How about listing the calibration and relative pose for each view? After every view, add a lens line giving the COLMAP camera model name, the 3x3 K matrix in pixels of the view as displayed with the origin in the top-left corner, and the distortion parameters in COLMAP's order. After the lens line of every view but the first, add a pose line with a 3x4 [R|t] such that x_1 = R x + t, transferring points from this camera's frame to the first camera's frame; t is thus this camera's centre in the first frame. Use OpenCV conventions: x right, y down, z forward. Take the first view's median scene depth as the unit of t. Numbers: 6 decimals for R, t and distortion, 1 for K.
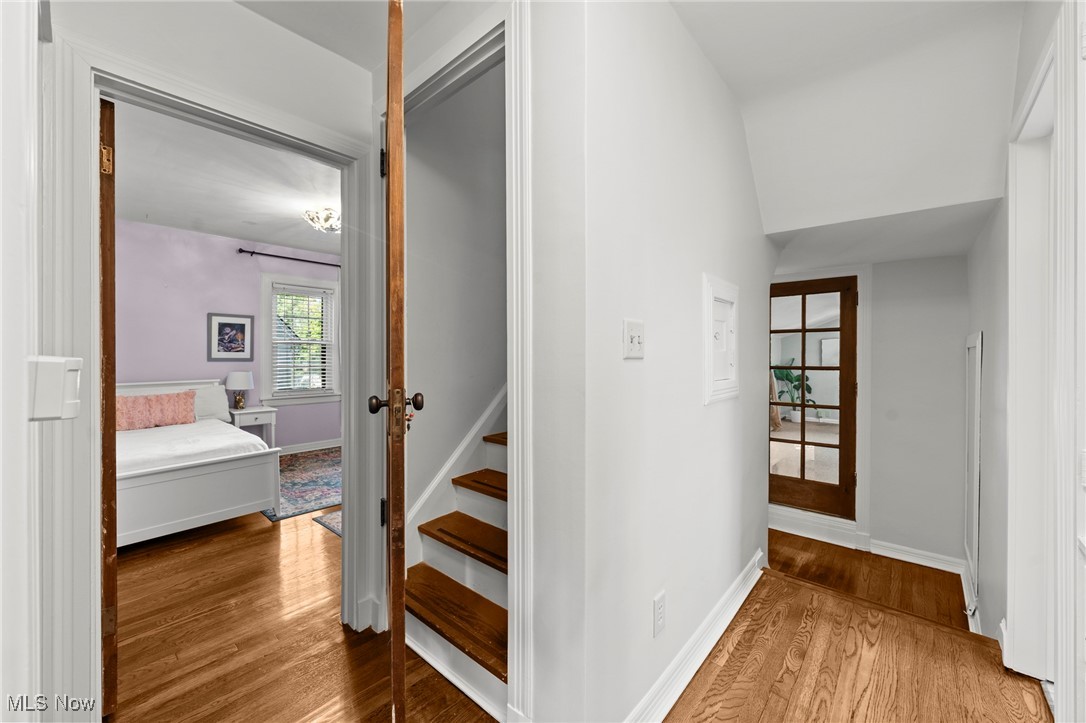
lens RADIAL K [[422.3, 0, 542.7], [0, 422.3, 357.3], [0, 0, 1]] dist [-0.000106, -0.000003]
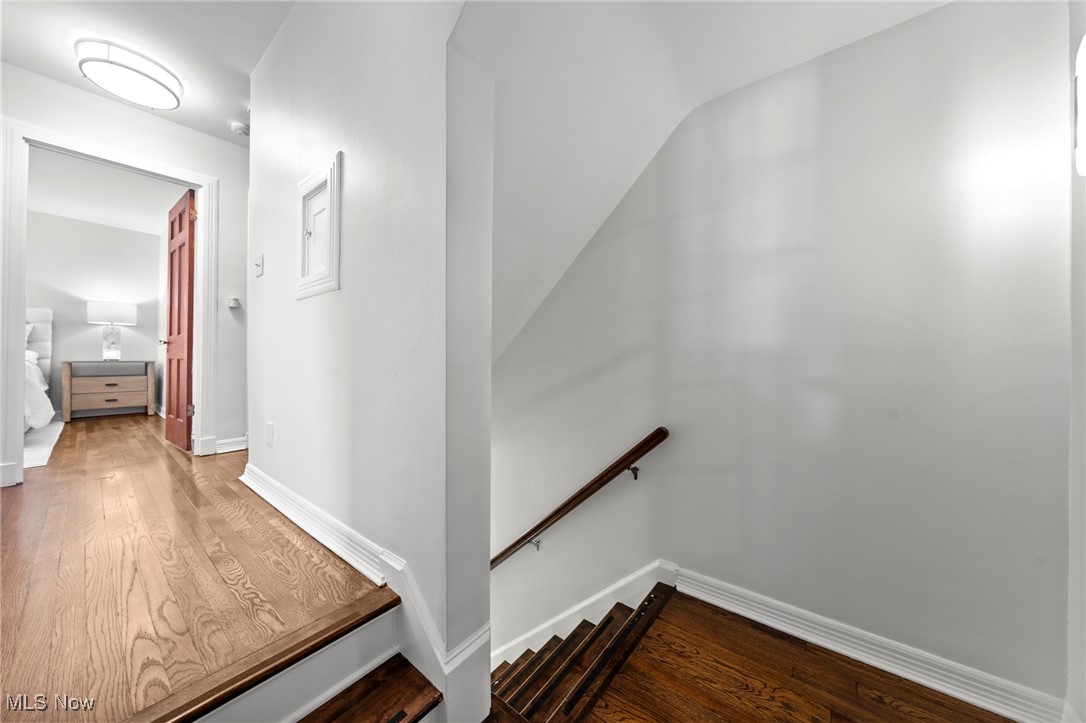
lens RADIAL K [[362.1, 0, 542.4], [0, 362.1, 358.7], [0, 0, 1]] dist [-0.001132, -0.000053]
pose [[0.054707, -0.003275, -0.998497, 1.347690], [-0.008544, 0.999956, -0.003748, 0.260603], [0.998466, 0.008736, 0.054677, 1.562766]]
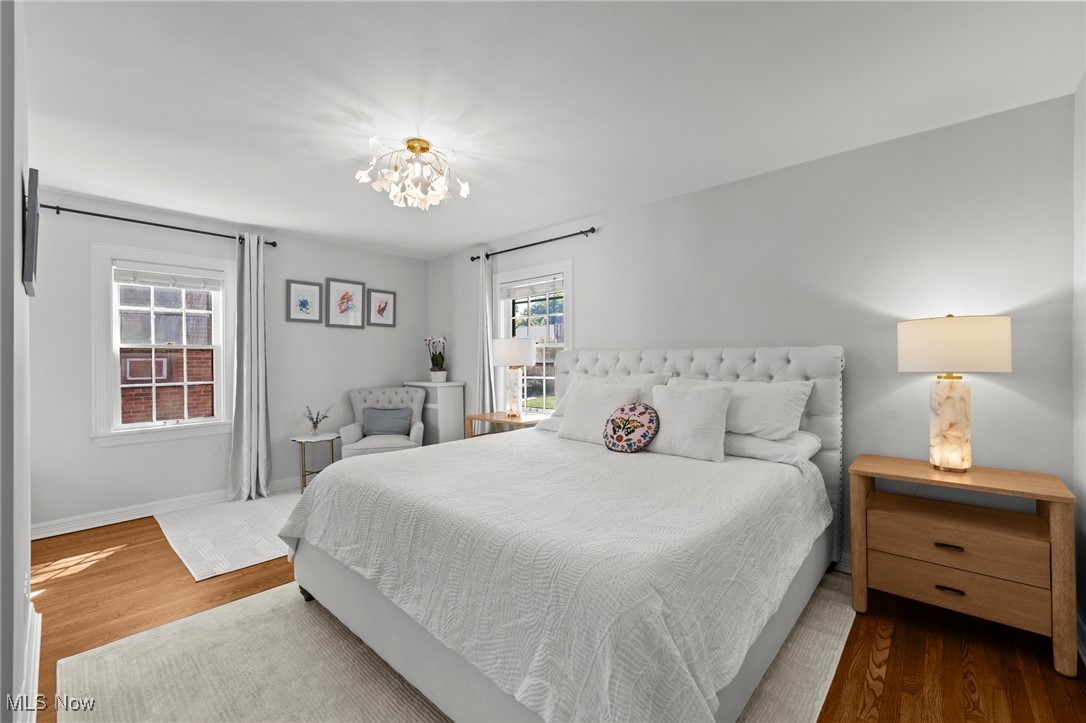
lens RADIAL K [[445.0, 0, 542.5], [0, 445.0, 358.5], [0, 0, 1]] dist [-0.003031, -0.000085]
pose [[-0.999919, 0.009977, 0.007966, 0.650221], [0.009978, 0.999950, 0.000050, 0.139949], [-0.007965, 0.000129, -0.999968, 0.837940]]
